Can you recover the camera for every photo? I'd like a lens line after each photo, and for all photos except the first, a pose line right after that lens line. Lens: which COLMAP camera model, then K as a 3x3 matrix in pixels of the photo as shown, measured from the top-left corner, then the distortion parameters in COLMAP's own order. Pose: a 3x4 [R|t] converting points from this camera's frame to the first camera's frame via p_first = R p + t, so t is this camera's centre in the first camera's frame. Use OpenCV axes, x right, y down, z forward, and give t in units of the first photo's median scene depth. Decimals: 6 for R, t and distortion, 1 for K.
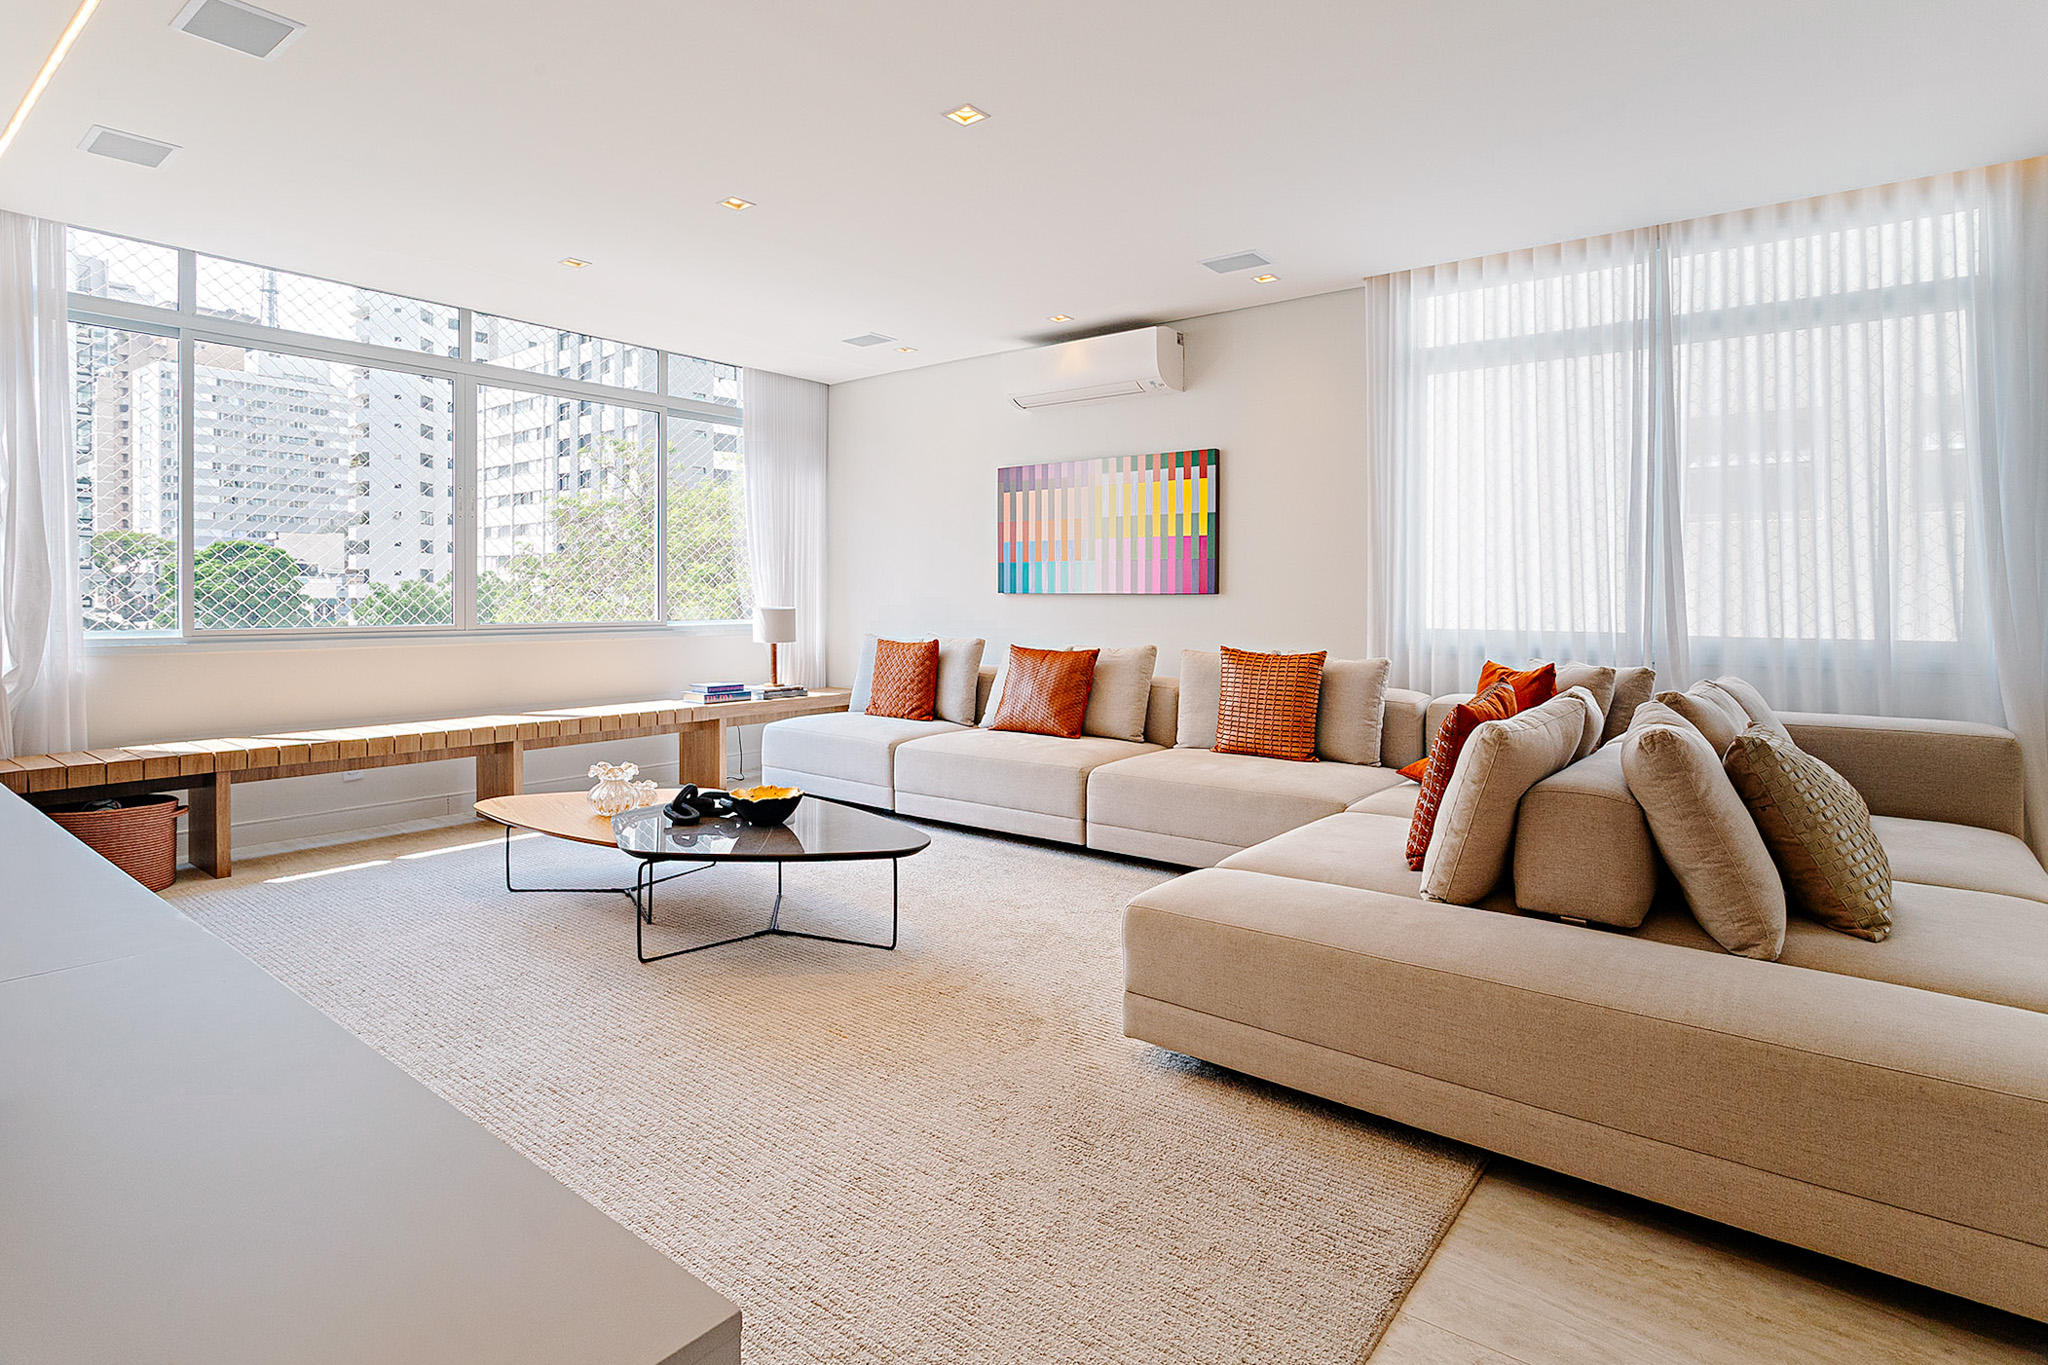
lens RADIAL K [[1026.0, 0, 1043.5], [0, 1026.0, 608.6], [0, 0, 1]] dist [-0.008411, 0.001263]
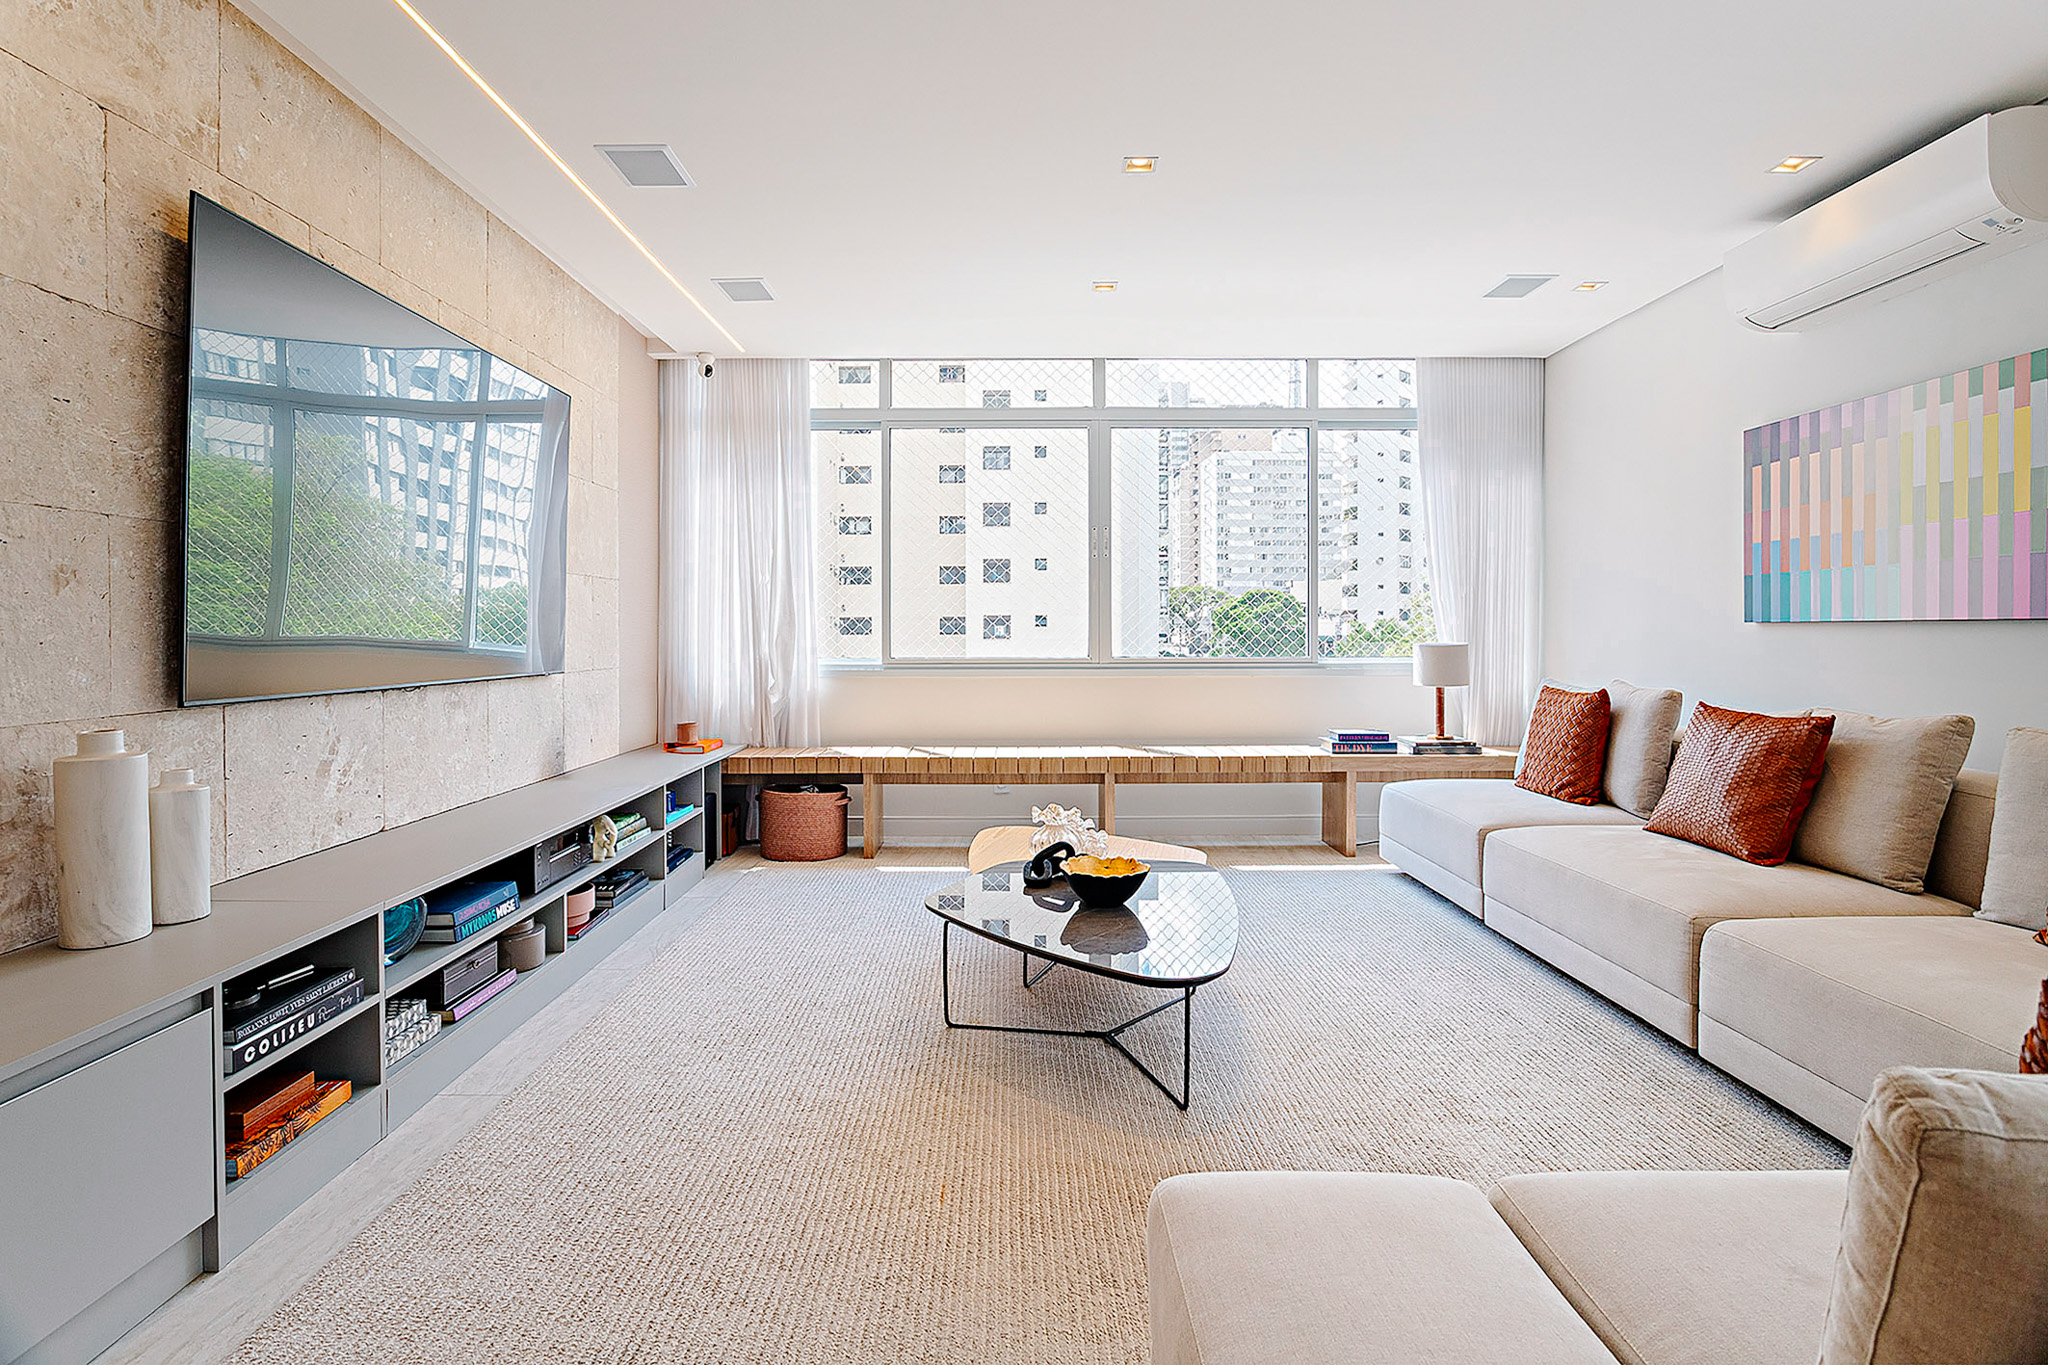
lens RADIAL K [[1026.0, 0, 1055.7], [0, 1026.0, 645.4], [0, 0, 1]] dist [-0.008411, 0.001263]
pose [[0.616621, 0.004490, -0.787248, 0.213716], [-0.004808, 0.999987, 0.001938, 0.000673], [0.787246, 0.002590, 0.616634, 0.276594]]
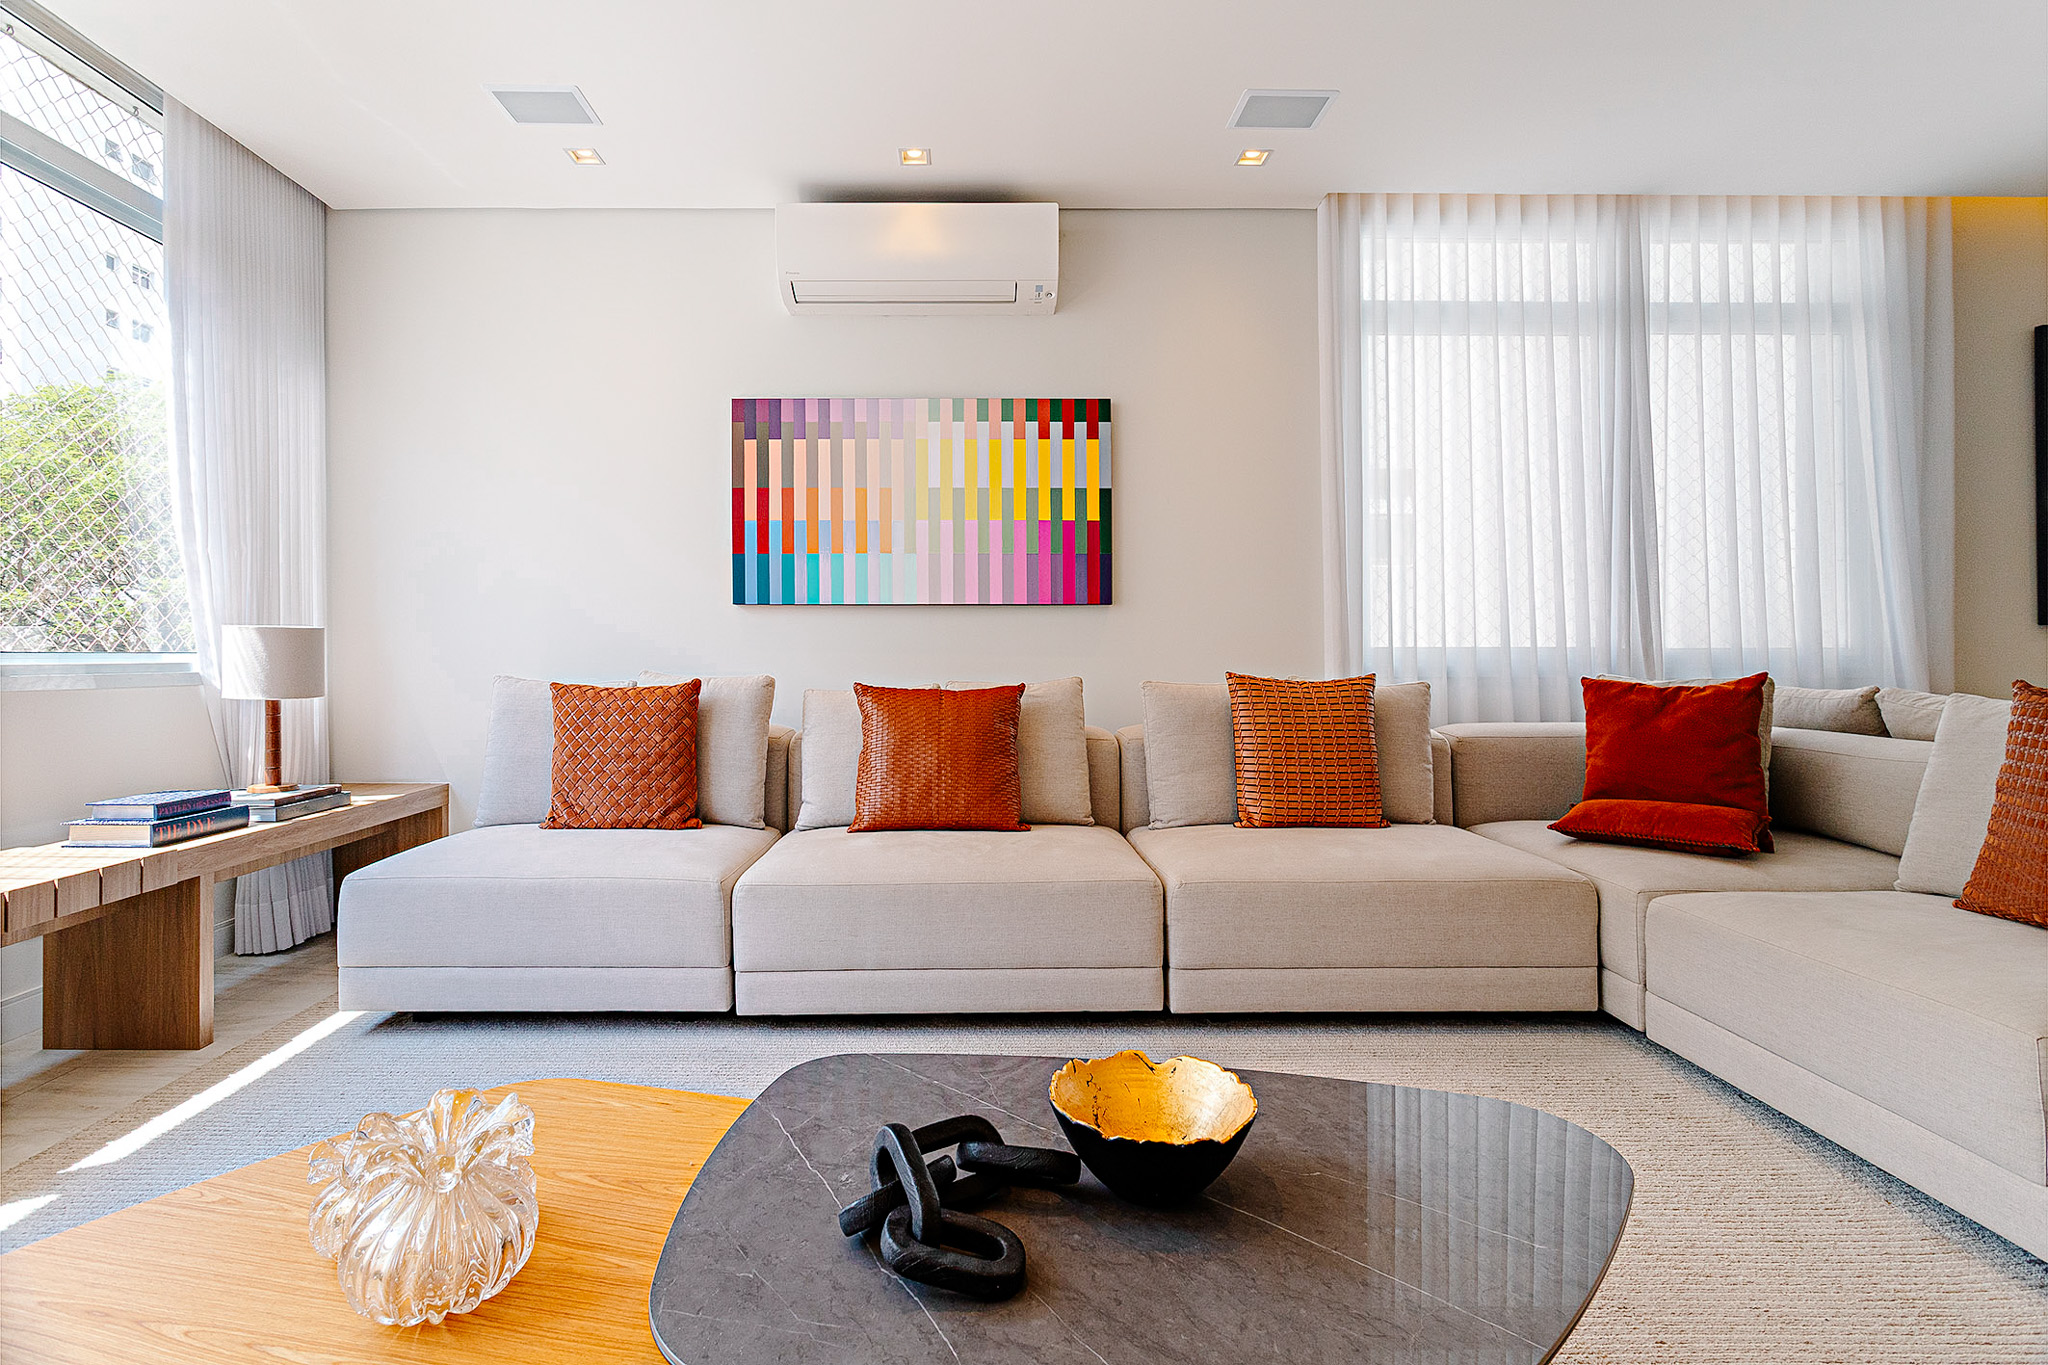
lens RADIAL K [[1032.8, 0, 978.2], [0, 1032.8, 641.7], [0, 0, 1]] dist [0.011173, 0.001647]
pose [[0.803108, -0.002149, 0.595830, -0.316588], [0.014205, 0.999778, -0.015540, 0.020704], [-0.595664, 0.020945, 0.802960, 0.458280]]
